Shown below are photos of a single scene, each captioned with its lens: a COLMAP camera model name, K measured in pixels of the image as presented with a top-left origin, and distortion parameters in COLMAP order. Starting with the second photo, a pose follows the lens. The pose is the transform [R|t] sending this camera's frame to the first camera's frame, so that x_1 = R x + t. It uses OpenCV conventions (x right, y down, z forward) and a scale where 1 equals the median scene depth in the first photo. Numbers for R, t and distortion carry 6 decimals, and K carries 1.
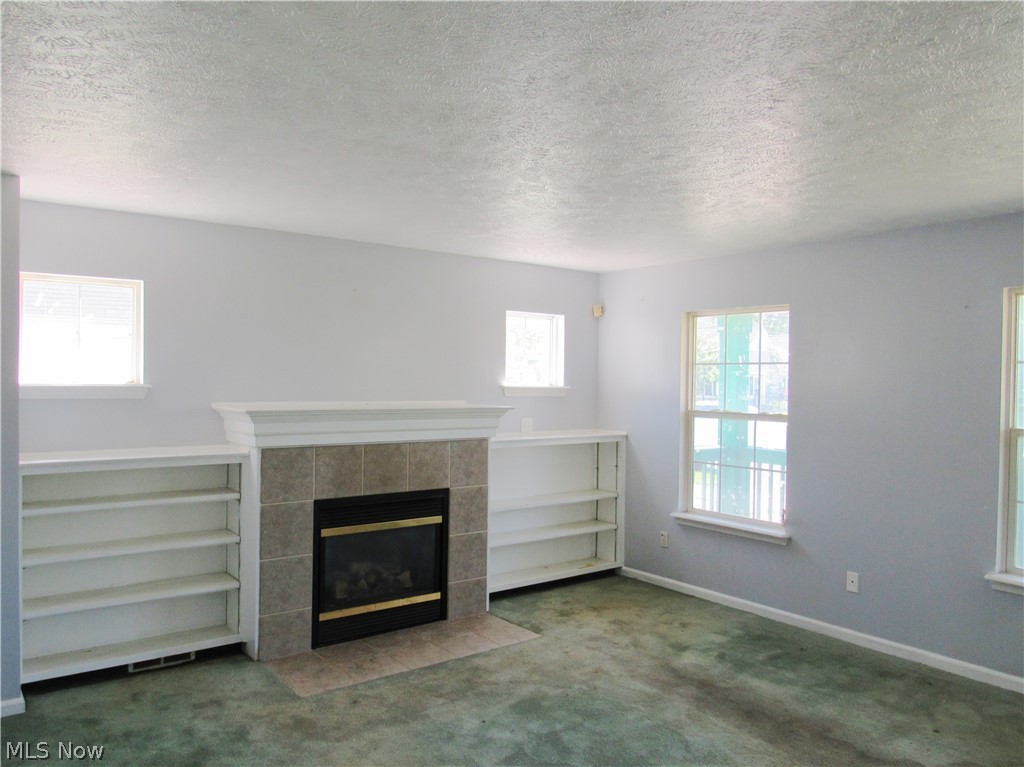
lens RADIAL K [[734.8, 0, 516.5], [0, 734.8, 384.7], [0, 0, 1]] dist [-0.017739, -0.006589]
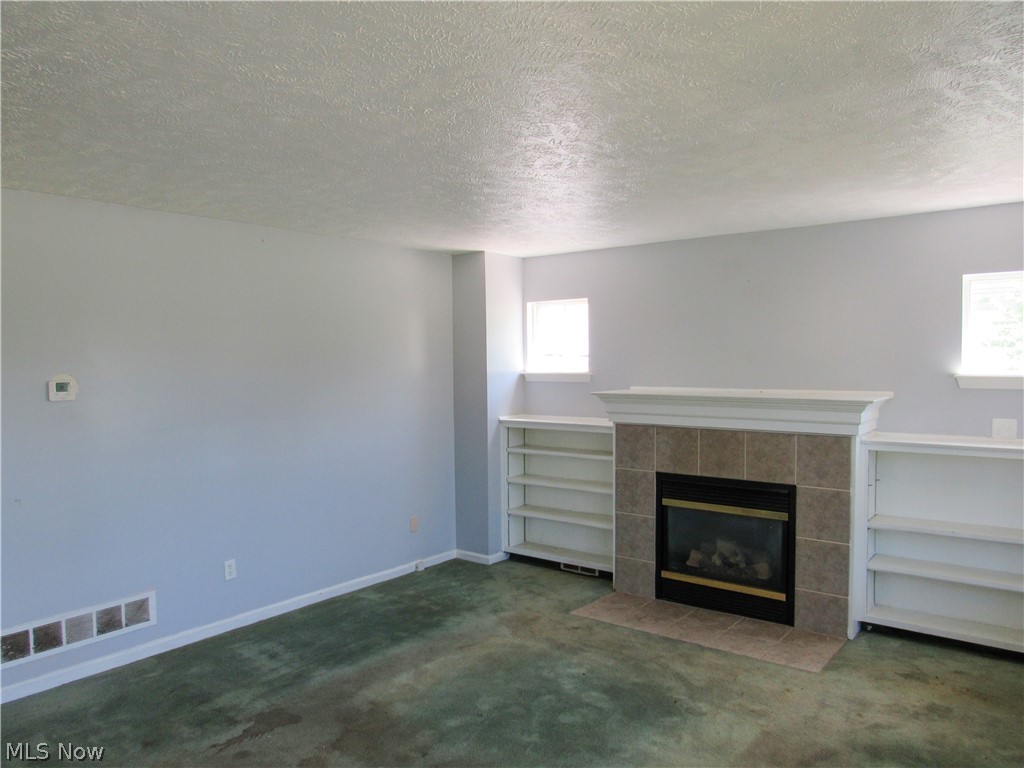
lens RADIAL K [[734.8, 0, 517.3], [0, 734.8, 384.6], [0, 0, 1]] dist [-0.017739, -0.006589]
pose [[0.266526, 0.017809, -0.963663, 0.759327], [0.002631, 0.999812, 0.019205, -0.004203], [0.963824, -0.007654, 0.266429, 0.458610]]
